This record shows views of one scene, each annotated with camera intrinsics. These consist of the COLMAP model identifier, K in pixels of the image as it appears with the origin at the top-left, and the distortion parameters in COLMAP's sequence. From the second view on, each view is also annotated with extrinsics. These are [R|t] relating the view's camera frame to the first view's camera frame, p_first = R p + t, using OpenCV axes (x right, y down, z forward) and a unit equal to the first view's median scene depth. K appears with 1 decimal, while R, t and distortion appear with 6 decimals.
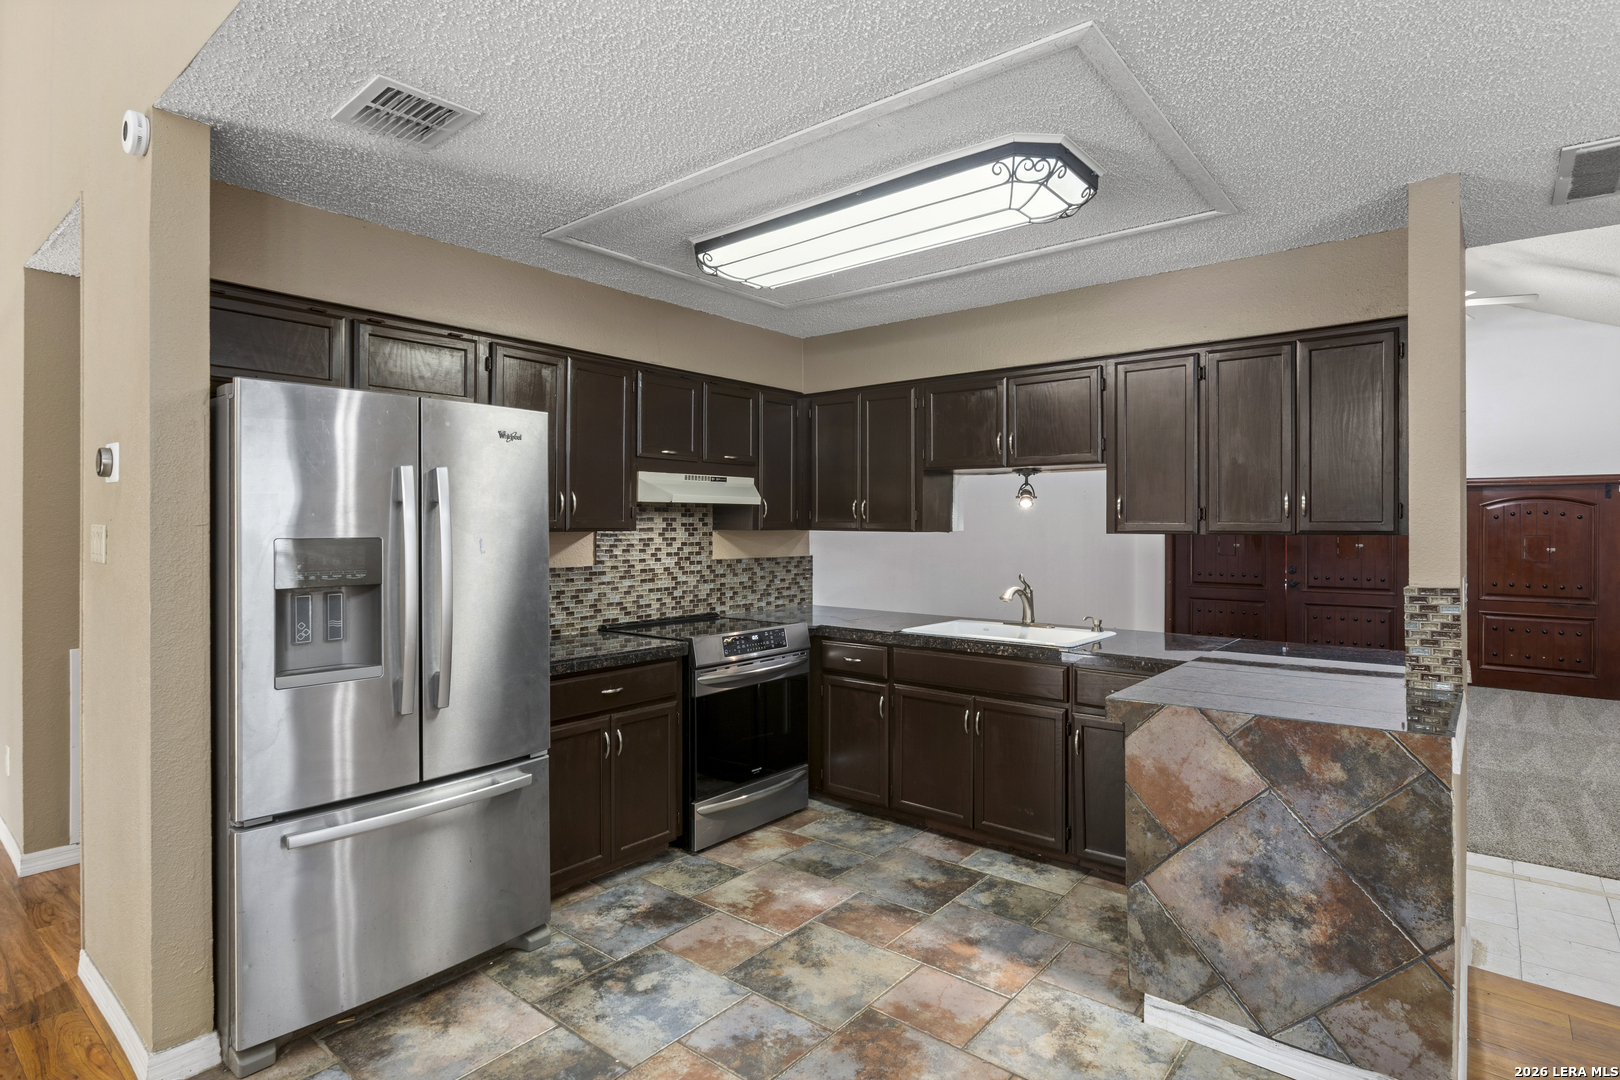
lens RADIAL K [[833.1, 0, 799.9], [0, 833.1, 526.7], [0, 0, 1]] dist [0.000198, 0.002198]
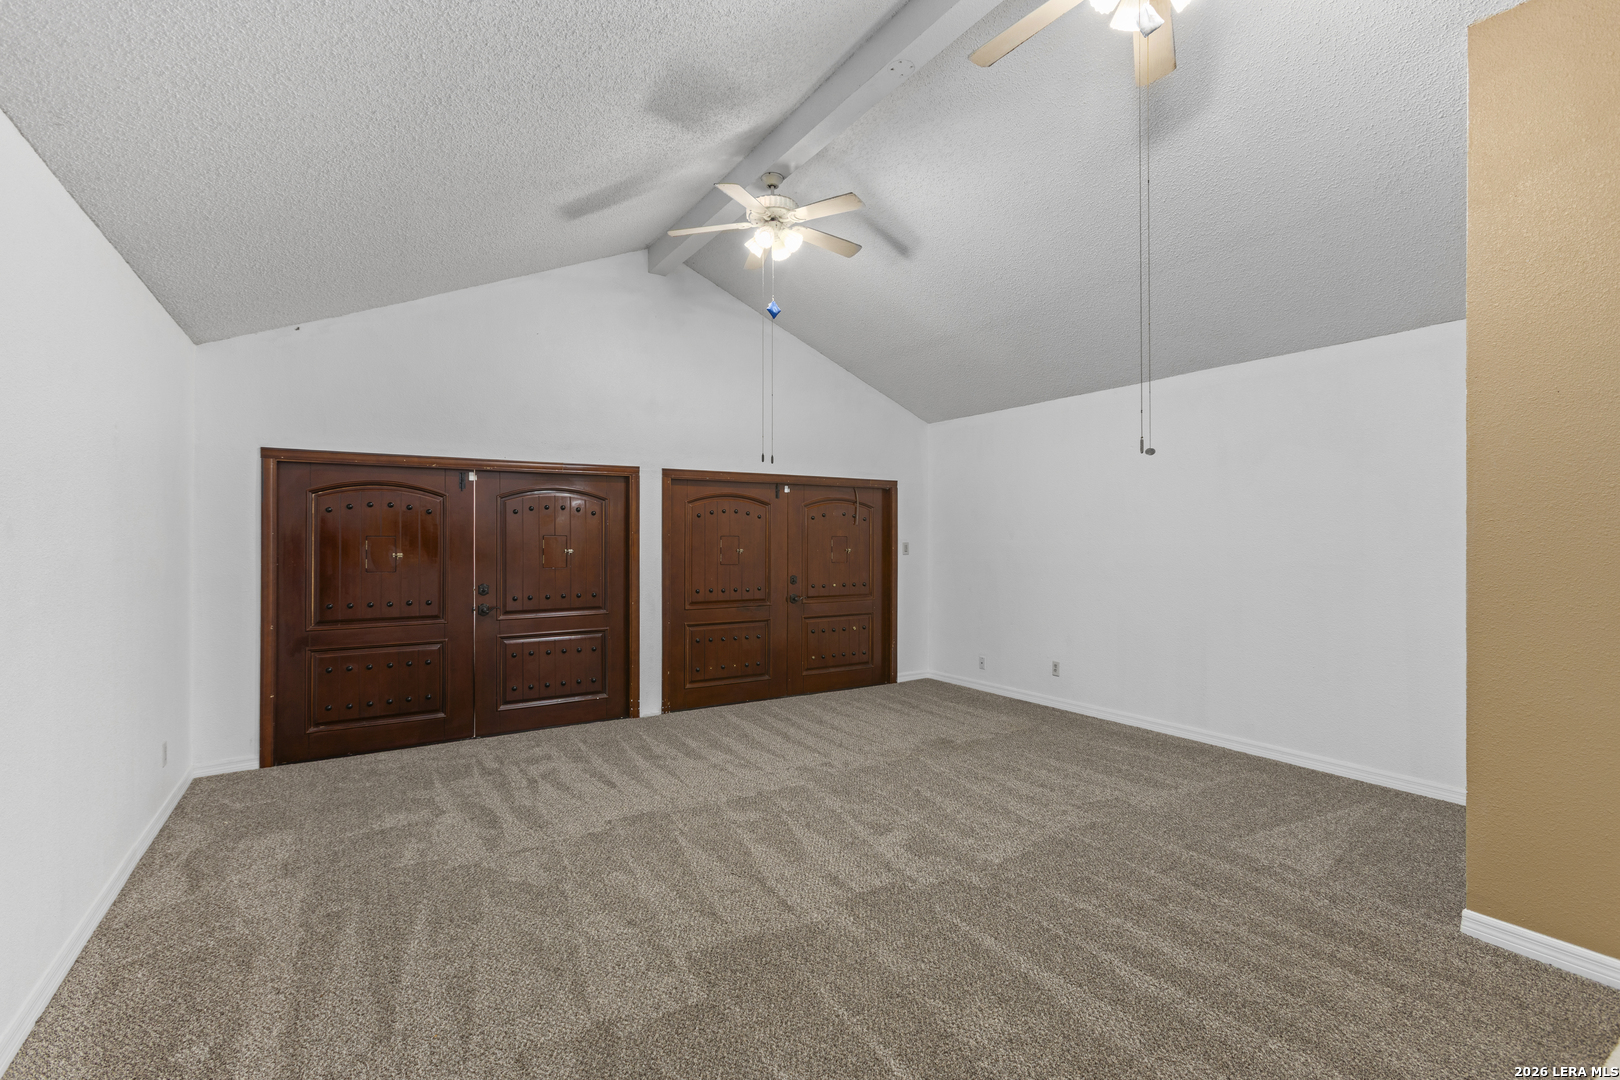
lens RADIAL K [[731.4, 0, 806.5], [0, 731.4, 517.8], [0, 0, 1]] dist [-0.001844, 0.000704]
pose [[0.314410, 0.022796, 0.949013, 0.339796], [0.001190, 0.999701, -0.024408, 0.027185], [-0.949286, 0.008804, 0.314289, 1.723359]]
